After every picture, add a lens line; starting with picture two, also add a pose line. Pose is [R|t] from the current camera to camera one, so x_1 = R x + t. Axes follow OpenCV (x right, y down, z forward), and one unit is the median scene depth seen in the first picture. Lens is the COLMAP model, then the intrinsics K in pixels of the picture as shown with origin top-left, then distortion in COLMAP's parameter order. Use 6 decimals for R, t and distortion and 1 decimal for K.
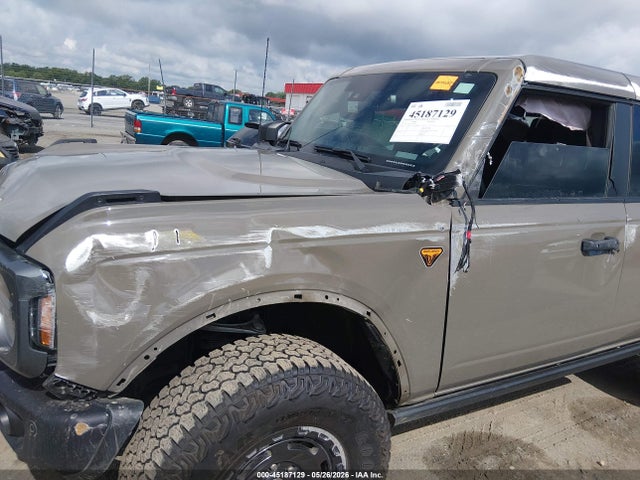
lens RADIAL K [[481.2, 0, 321.7], [0, 481.2, 248.5], [0, 0, 1]] dist [0.100864, -0.162931]
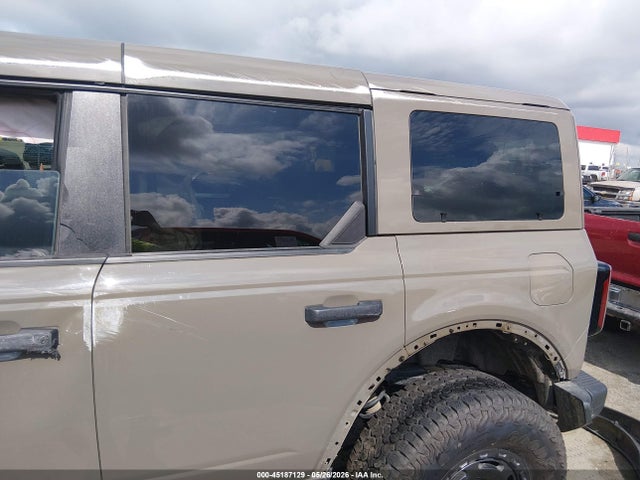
lens RADIAL K [[481.2, 0, 321.7], [0, 481.2, 248.5], [0, 0, 1]] dist [0.100864, -0.162931]
pose [[0.987809, -0.018331, -0.154588, 1.212801], [0.005508, 0.996537, -0.082970, -0.079455], [0.155574, 0.081107, 0.984489, 0.605467]]
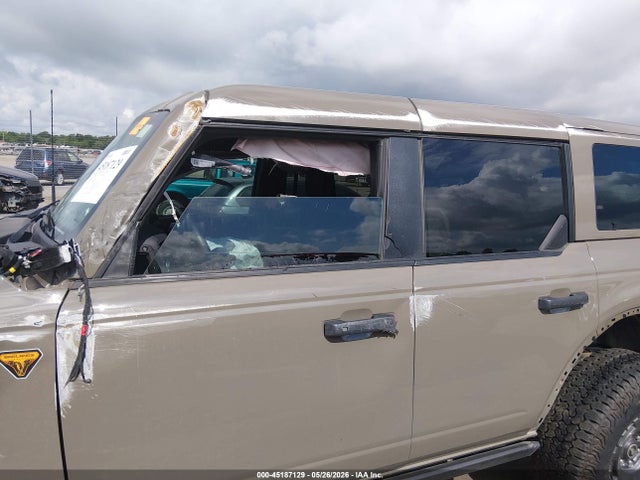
lens RADIAL K [[481.2, 0, 321.7], [0, 481.2, 248.5], [0, 0, 1]] dist [0.100864, -0.162931]
pose [[0.994510, -0.039744, -0.096800, 0.698248], [0.029808, 0.994337, -0.102009, -0.061106], [0.100306, 0.098564, 0.990063, 0.304662]]
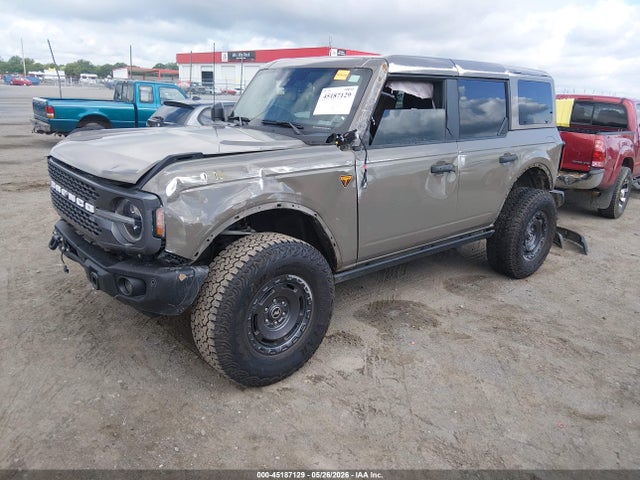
lens RADIAL K [[481.2, 0, 321.7], [0, 481.2, 248.5], [0, 0, 1]] dist [0.100864, -0.162931]
pose [[0.978068, -0.119679, 0.170470, -0.176566], [0.108921, 0.991500, 0.071156, 0.119224], [-0.177537, -0.051027, 0.982790, -0.672088]]
